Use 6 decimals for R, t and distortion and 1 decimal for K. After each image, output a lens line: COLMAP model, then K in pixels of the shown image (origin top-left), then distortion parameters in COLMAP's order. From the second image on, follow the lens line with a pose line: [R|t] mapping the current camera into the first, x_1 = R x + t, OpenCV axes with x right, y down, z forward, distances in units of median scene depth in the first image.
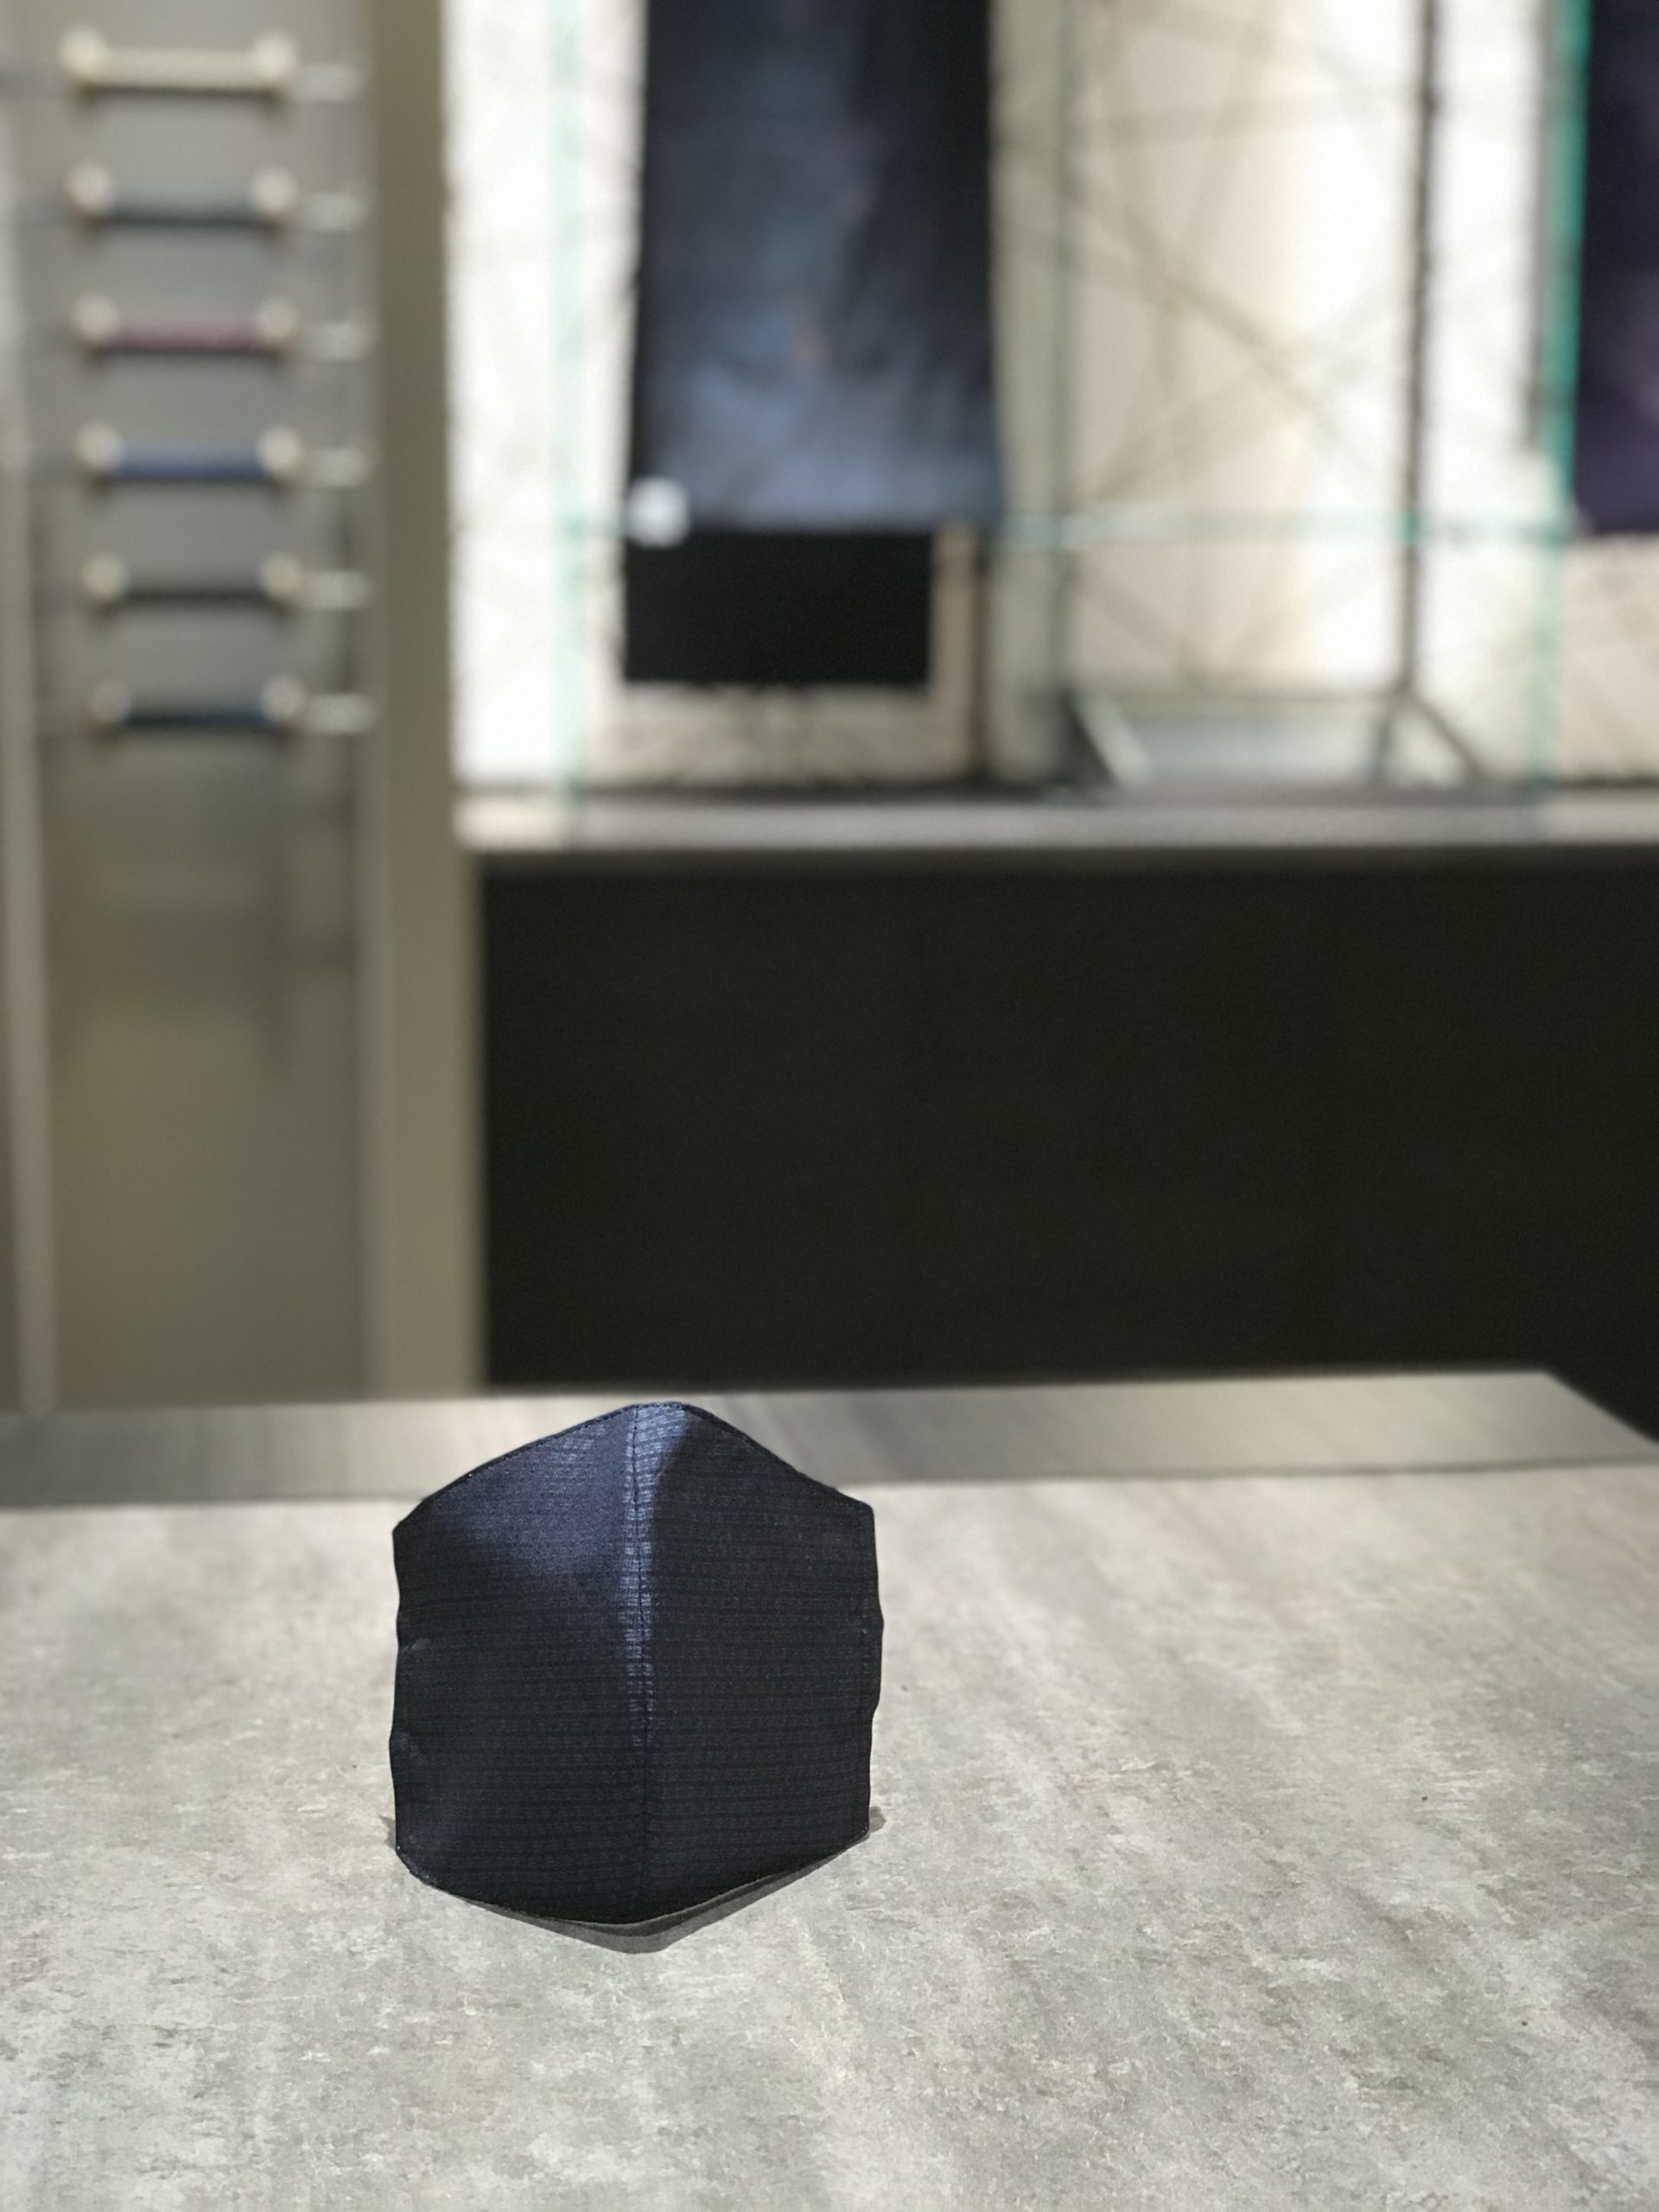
lens RADIAL K [[3740.8, 0, 829.5], [0, 3740.8, 1106.0], [0, 0, 1]] dist [-0.022012, 0.353508]
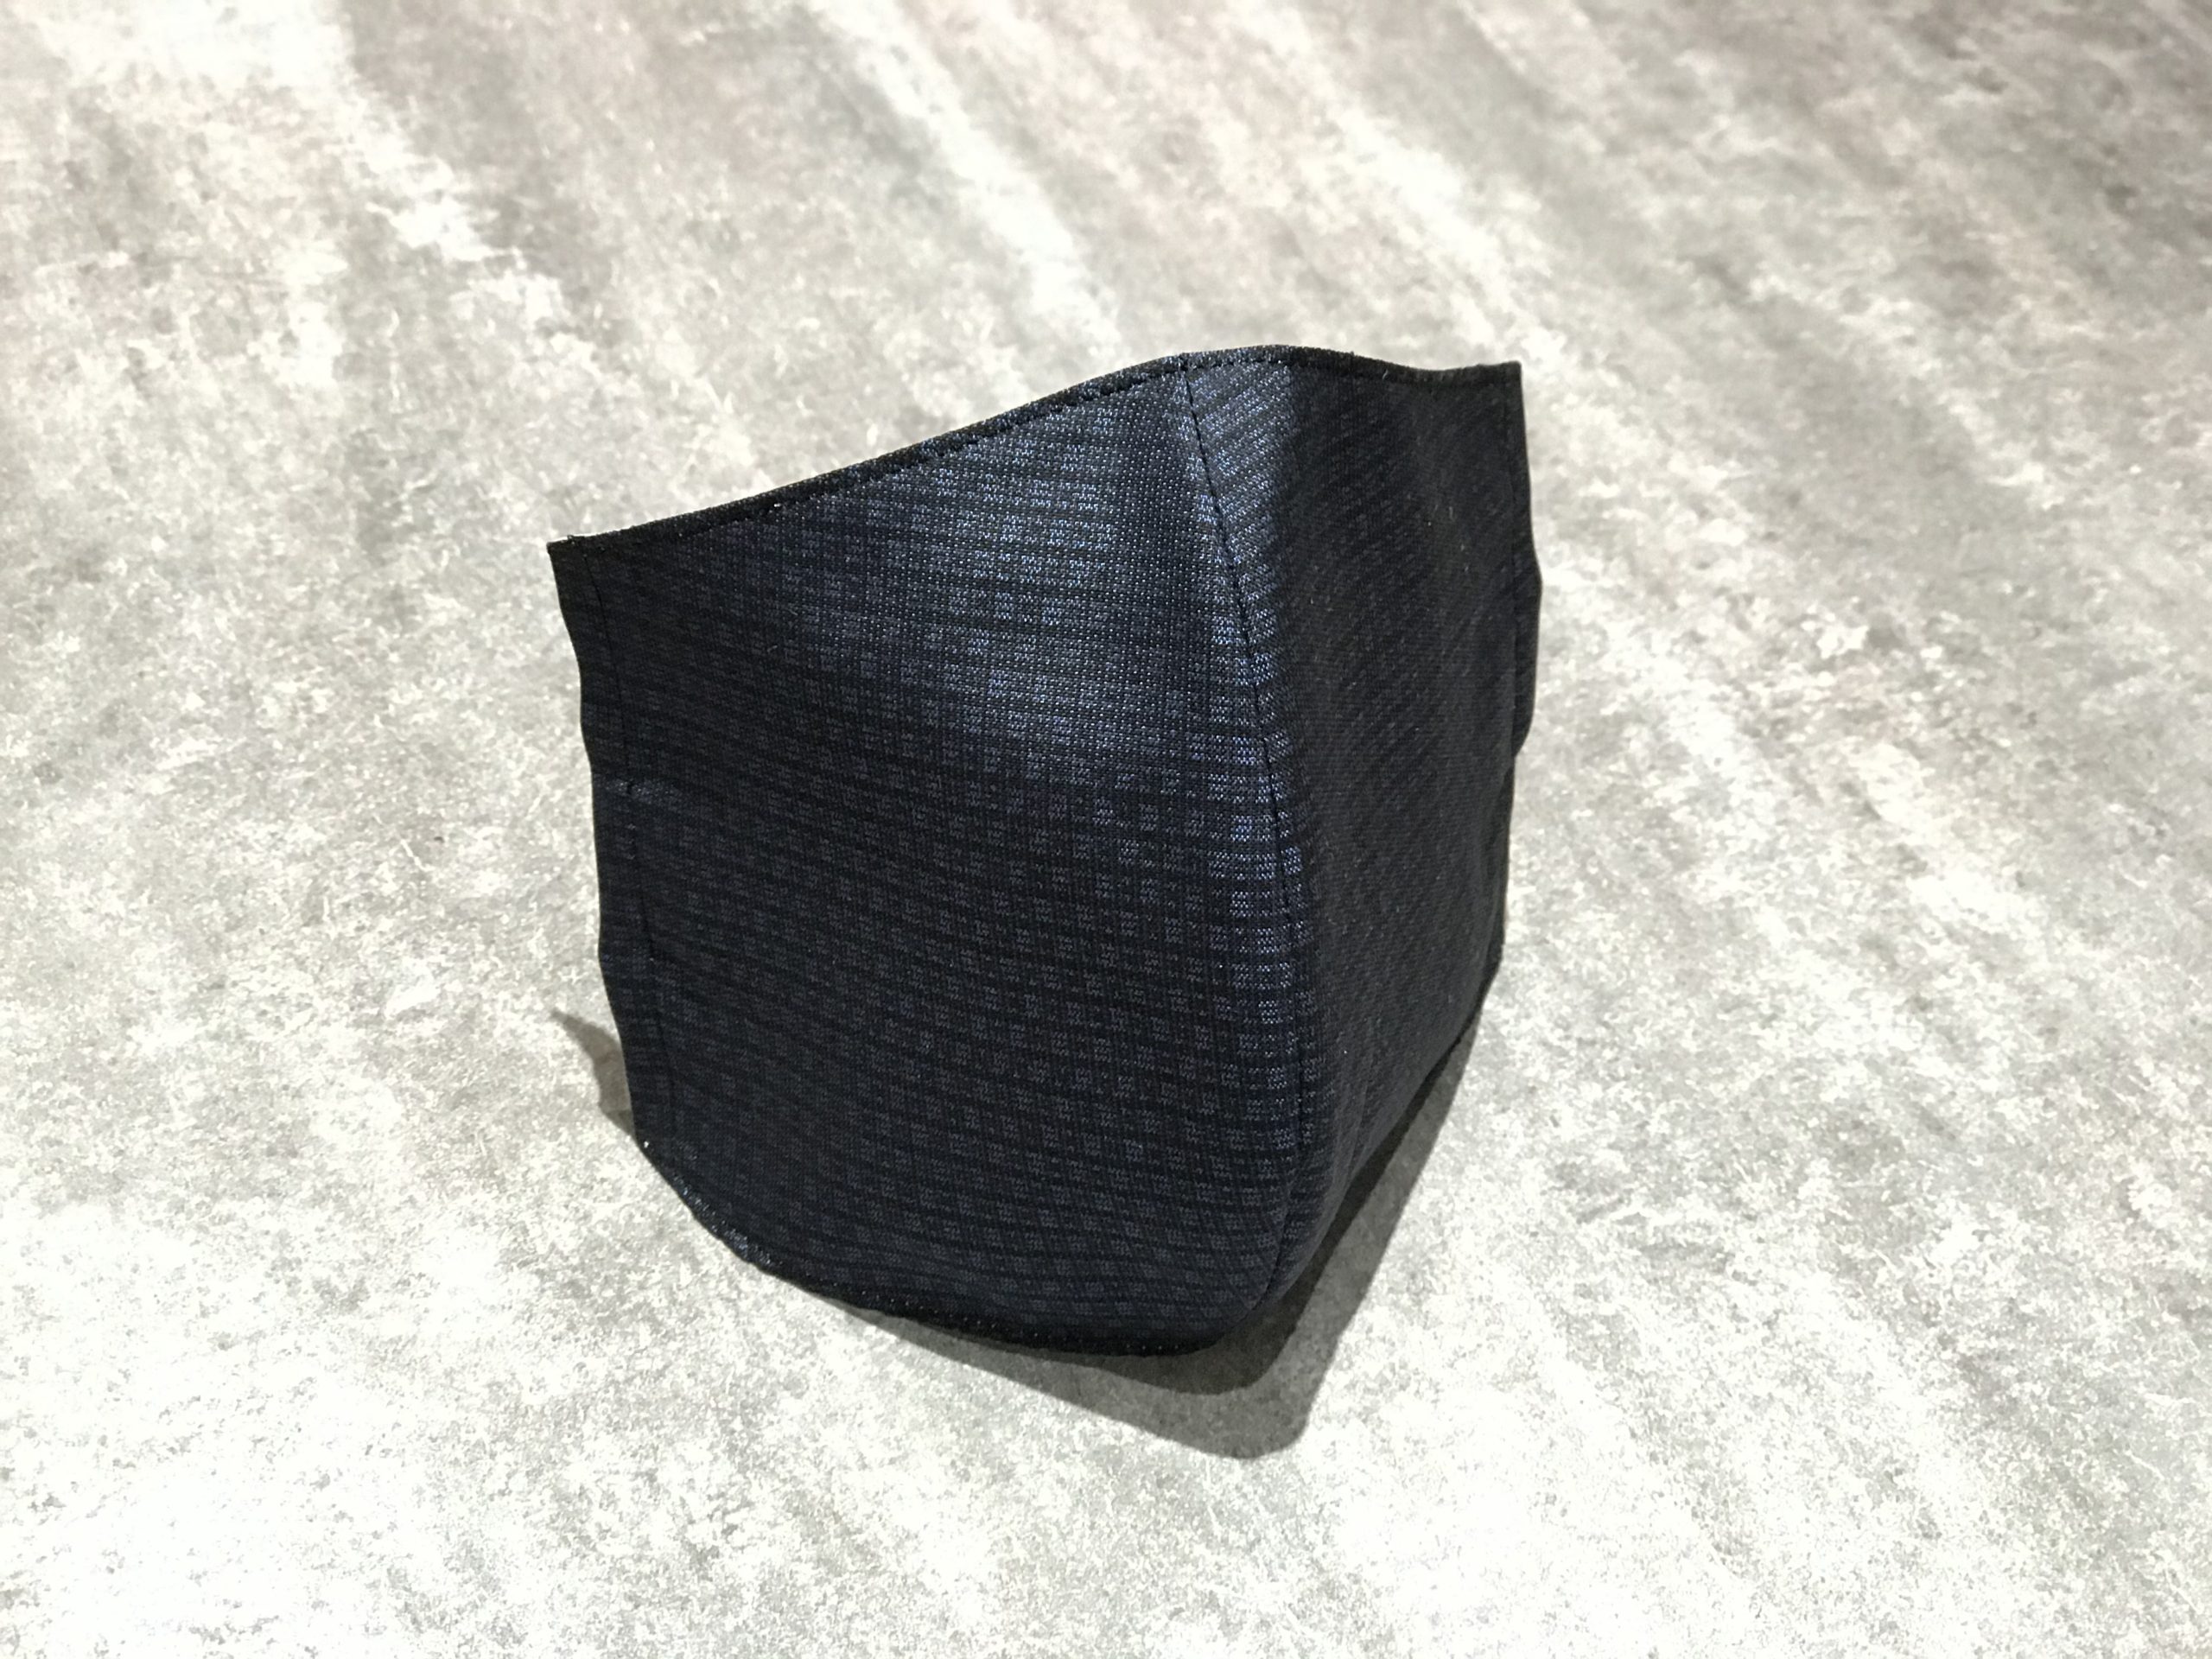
lens RADIAL K [[3740.8, 0, 1106.0], [0, 3740.8, 829.5], [0, 0, 1]] dist [-0.022012, 0.353508]
pose [[0.971982, -0.129533, 0.196143, -0.157488], [0.006923, 0.849870, 0.526947, -0.108008], [-0.234953, -0.510825, 0.826955, 0.628103]]
